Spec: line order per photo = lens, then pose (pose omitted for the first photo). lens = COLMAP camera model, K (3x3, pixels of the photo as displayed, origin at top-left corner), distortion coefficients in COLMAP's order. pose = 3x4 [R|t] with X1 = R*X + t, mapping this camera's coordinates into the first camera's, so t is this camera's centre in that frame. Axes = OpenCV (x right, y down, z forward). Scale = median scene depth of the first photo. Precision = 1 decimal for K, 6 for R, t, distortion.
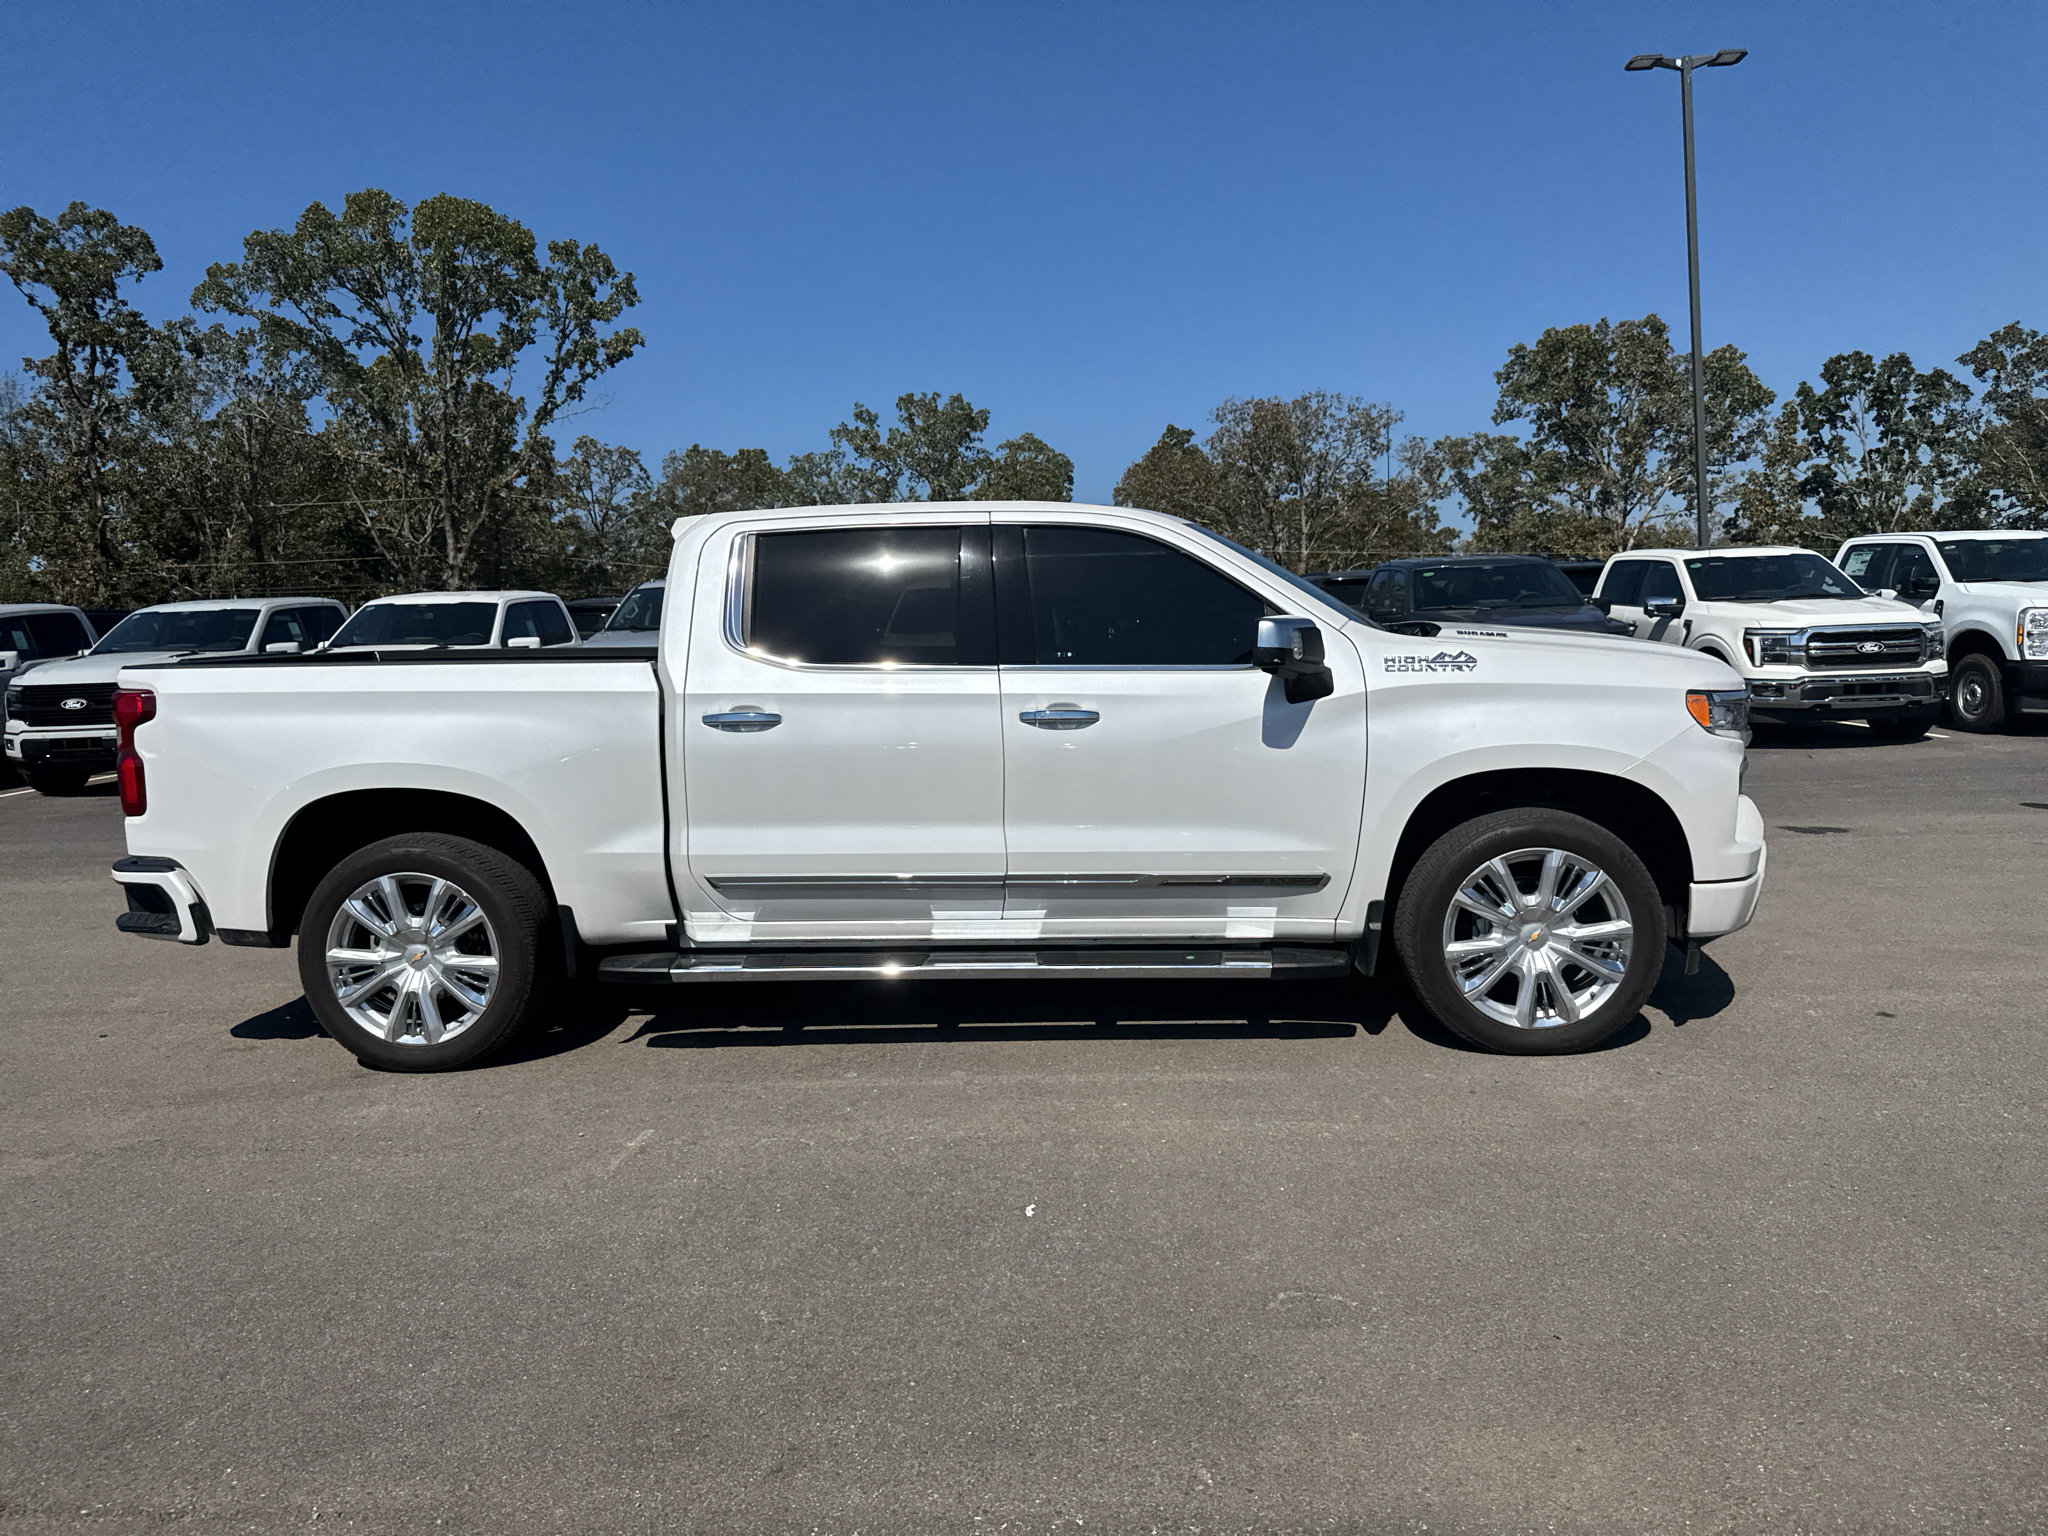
lens RADIAL K [[1448.6, 0, 1027.4], [0, 1448.6, 761.6], [0, 0, 1]] dist [0.038194, -0.053871]
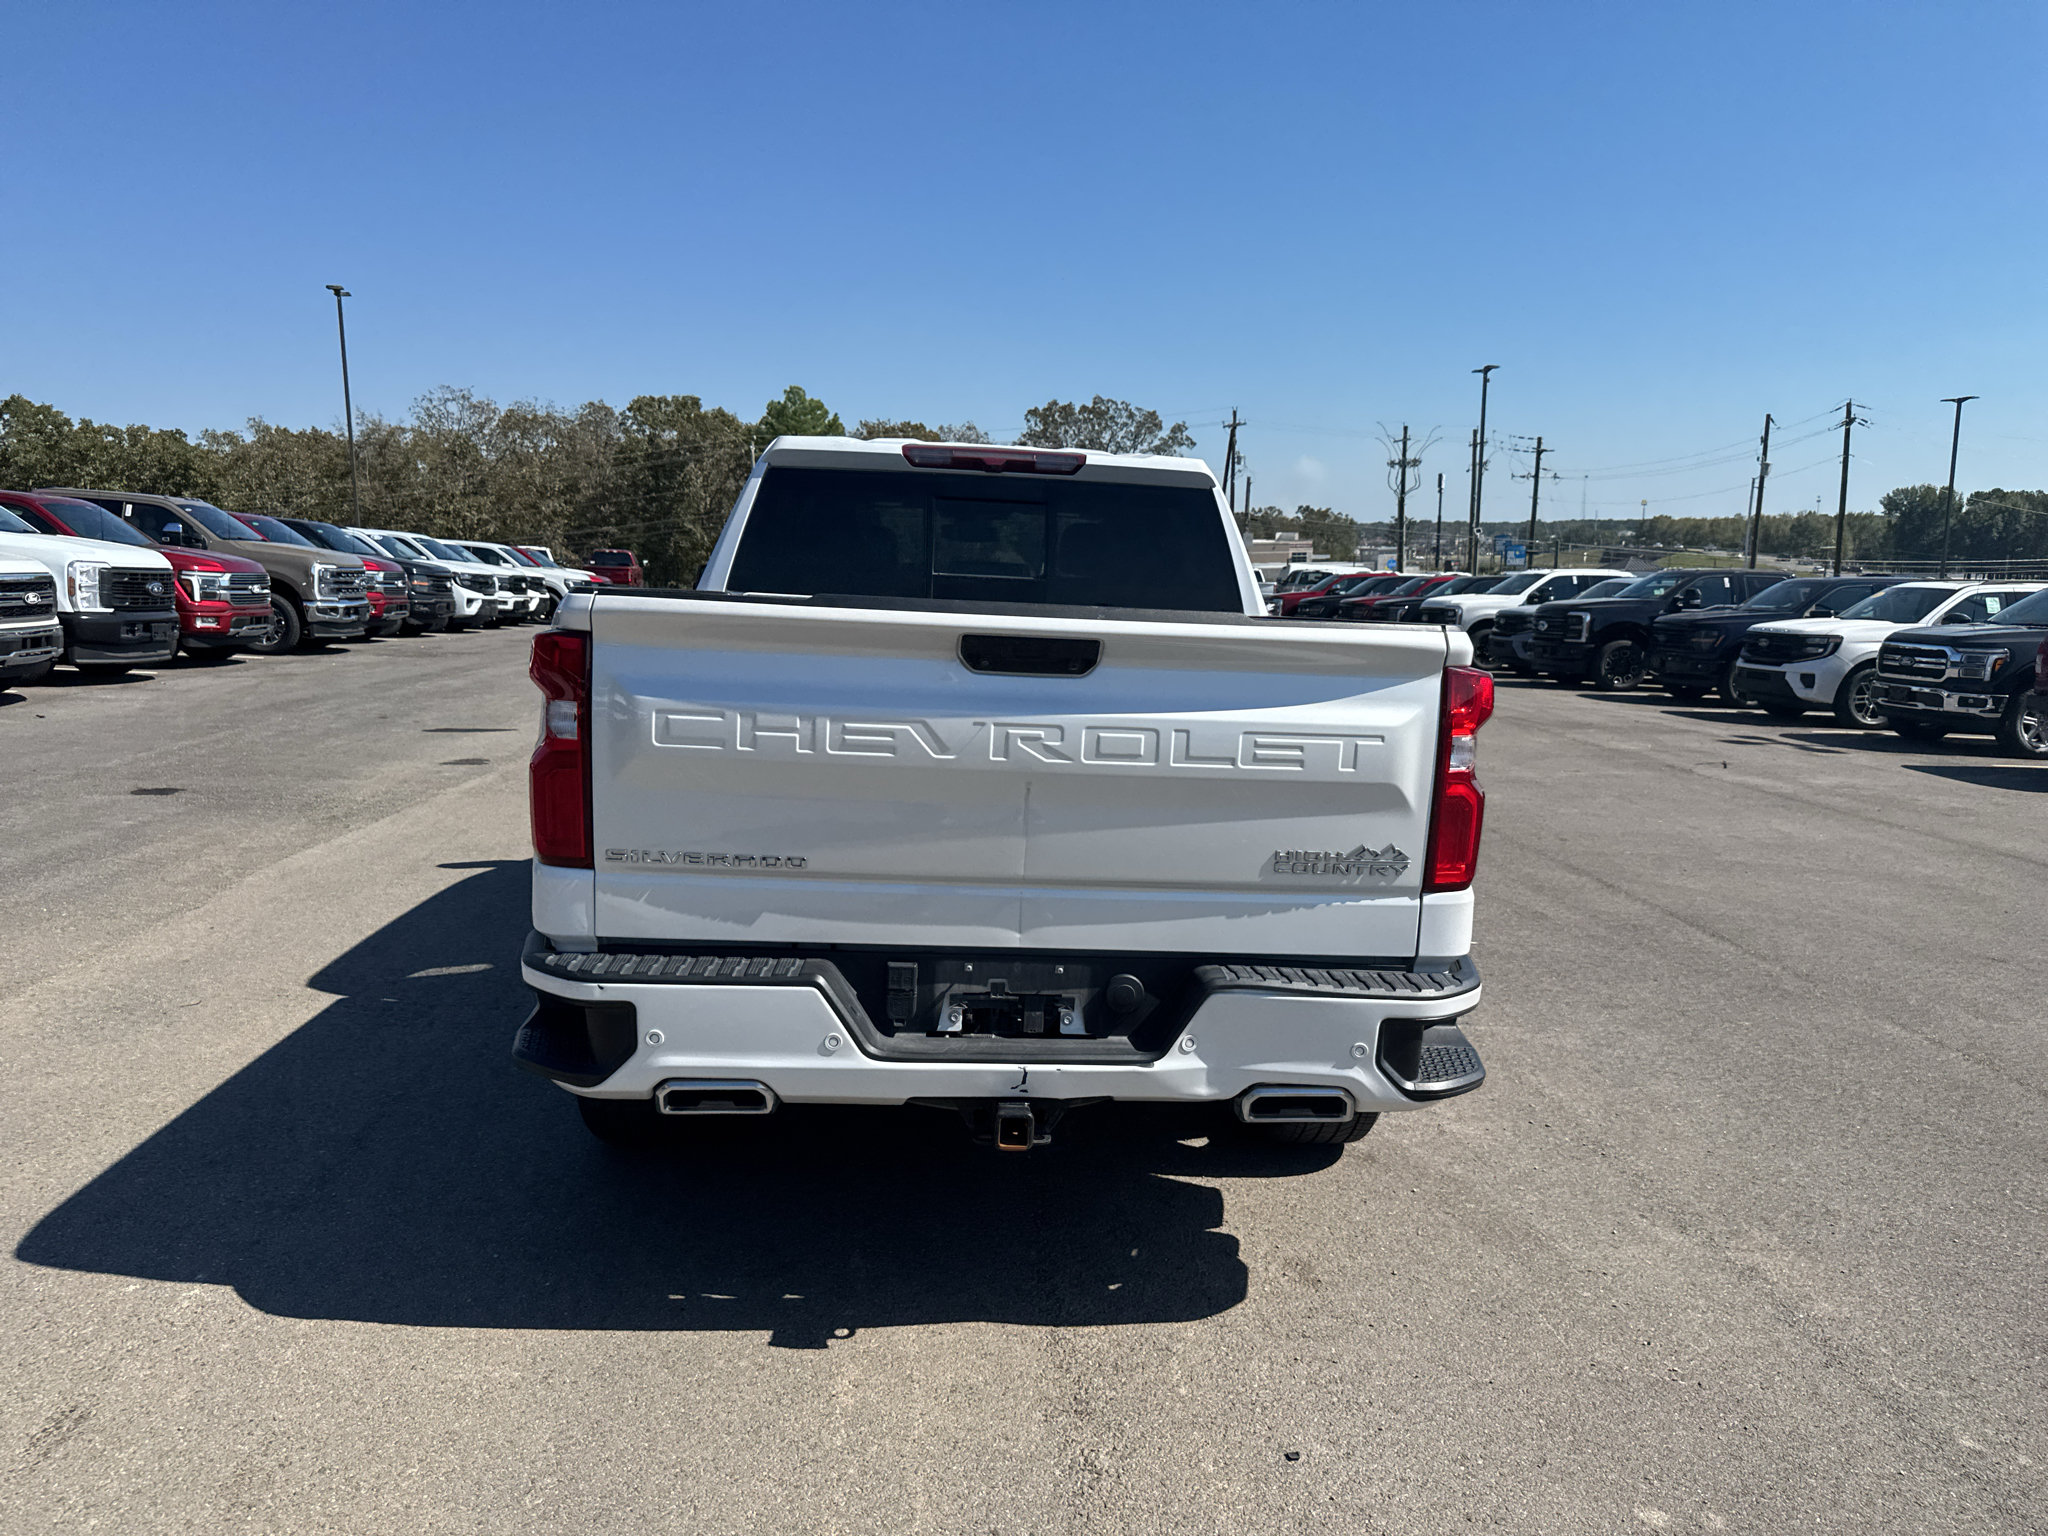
lens RADIAL K [[1448.6, 0, 1036.2], [0, 1448.6, 772.4], [0, 0, 1]] dist [0.038194, -0.053871]
pose [[-0.132811, -0.105222, 0.985540, -0.129655], [0.063592, 0.991395, 0.114417, -0.009450], [-0.989099, 0.077869, -0.124977, 0.139136]]
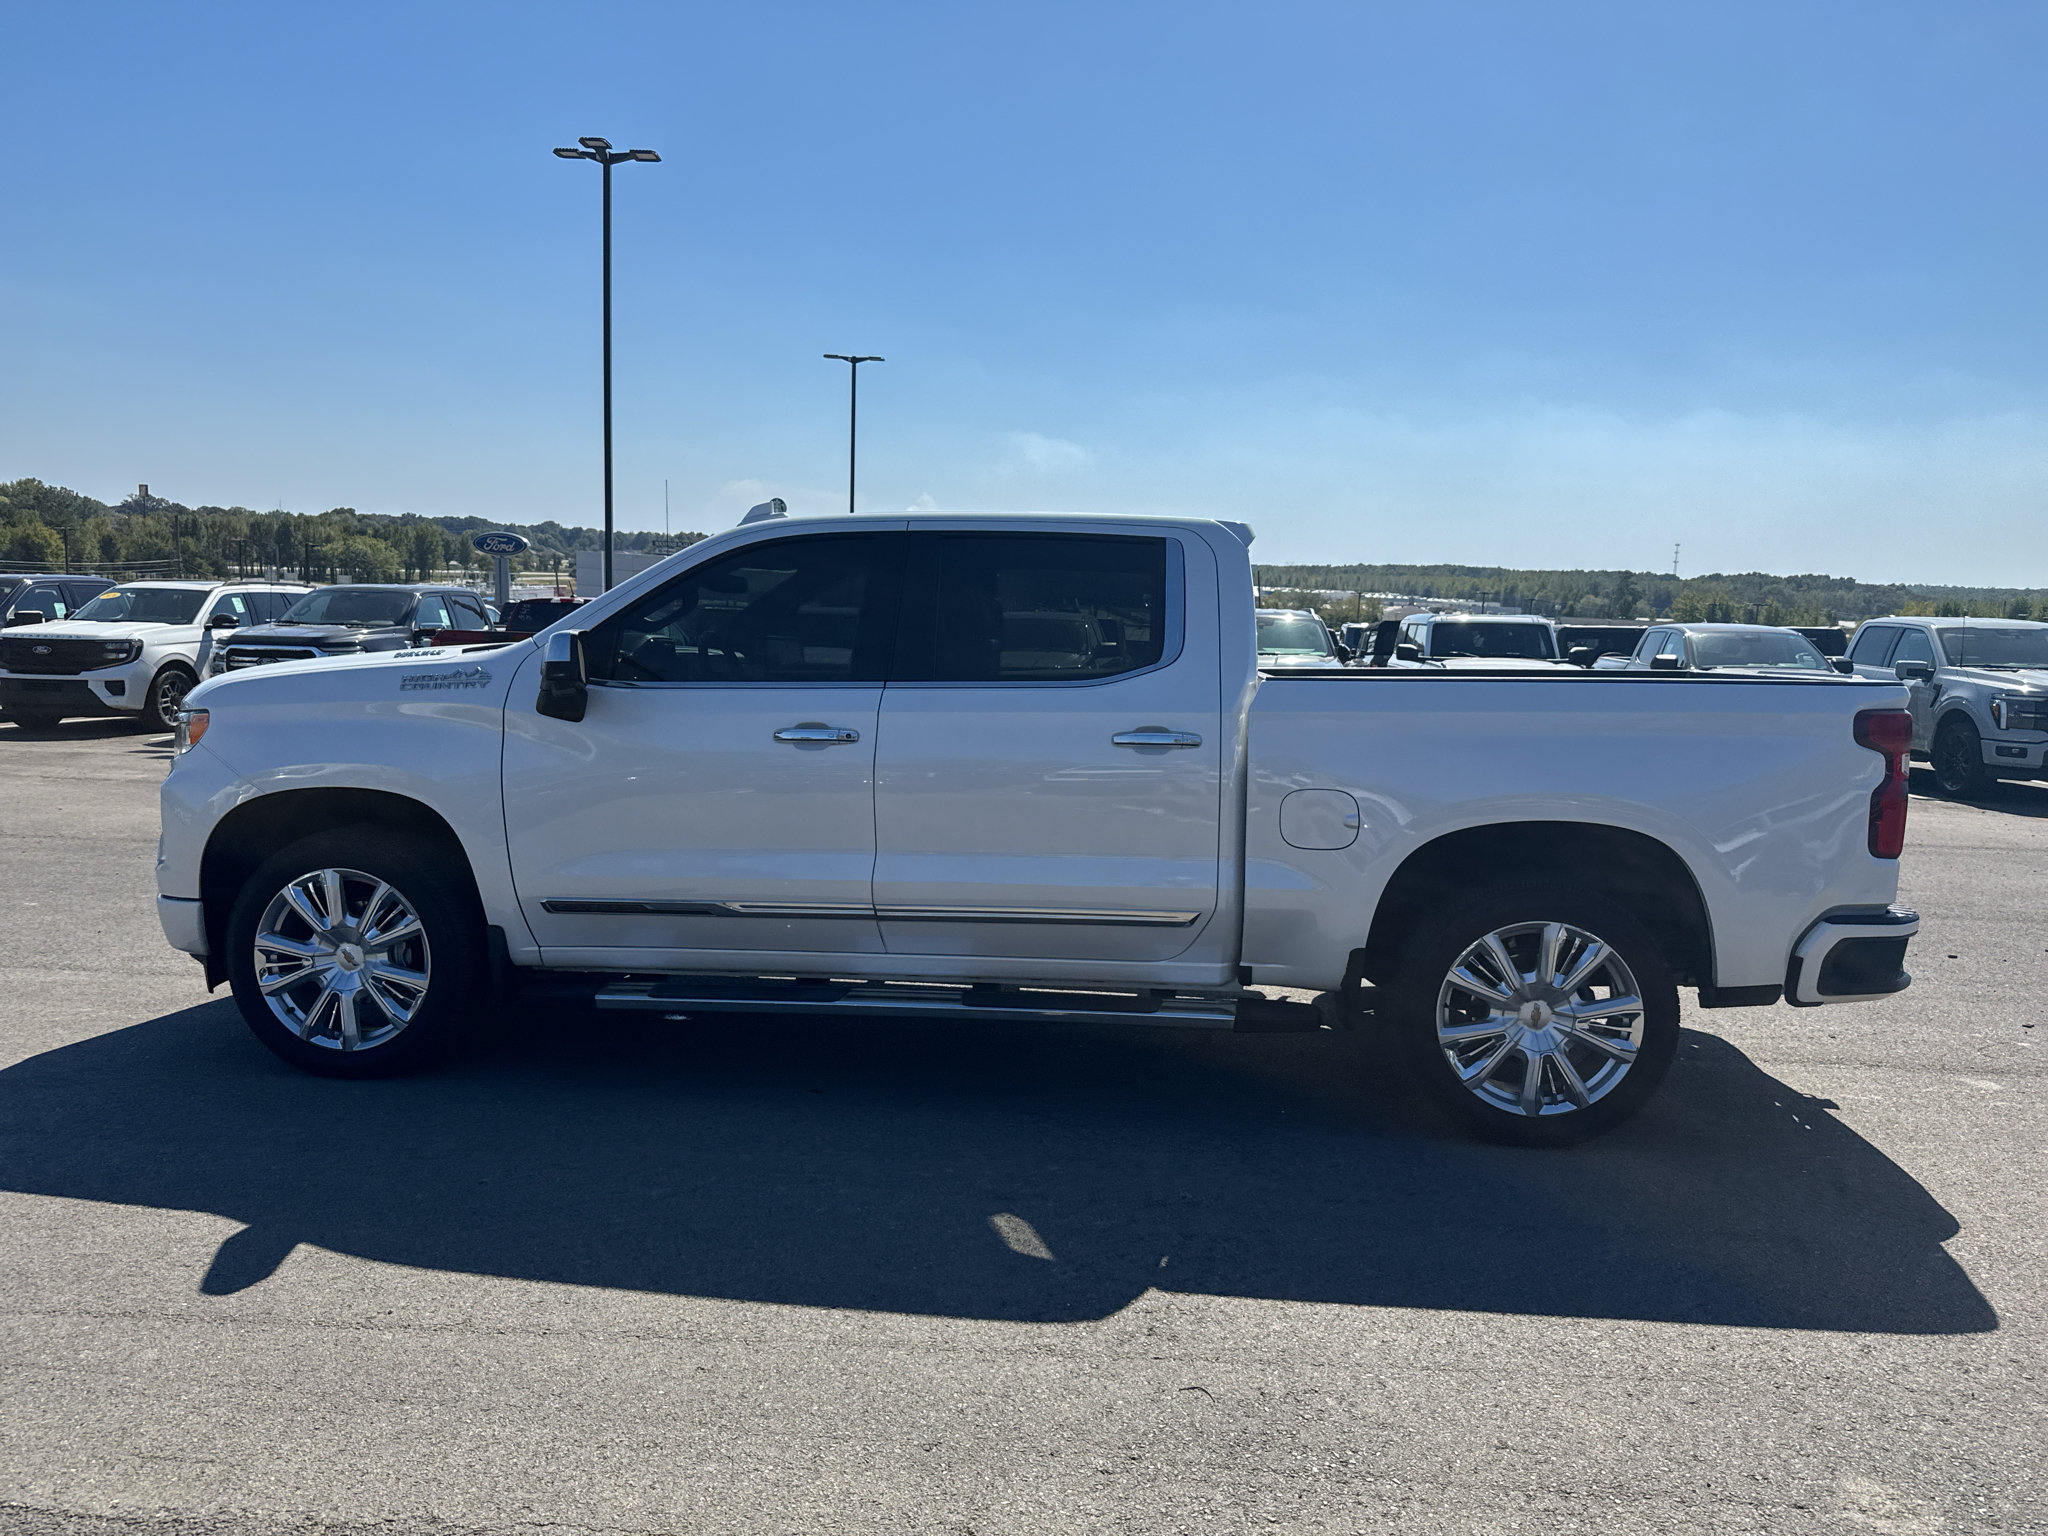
lens RADIAL K [[1448.6, 0, 1035.1], [0, 1448.6, 764.7], [0, 0, 1]] dist [0.038194, -0.053871]
pose [[-0.999269, 0.004786, 0.037933, -0.014314], [0.011891, 0.981834, 0.189370, -0.024856], [-0.036338, 0.189682, -0.981173, 0.247005]]
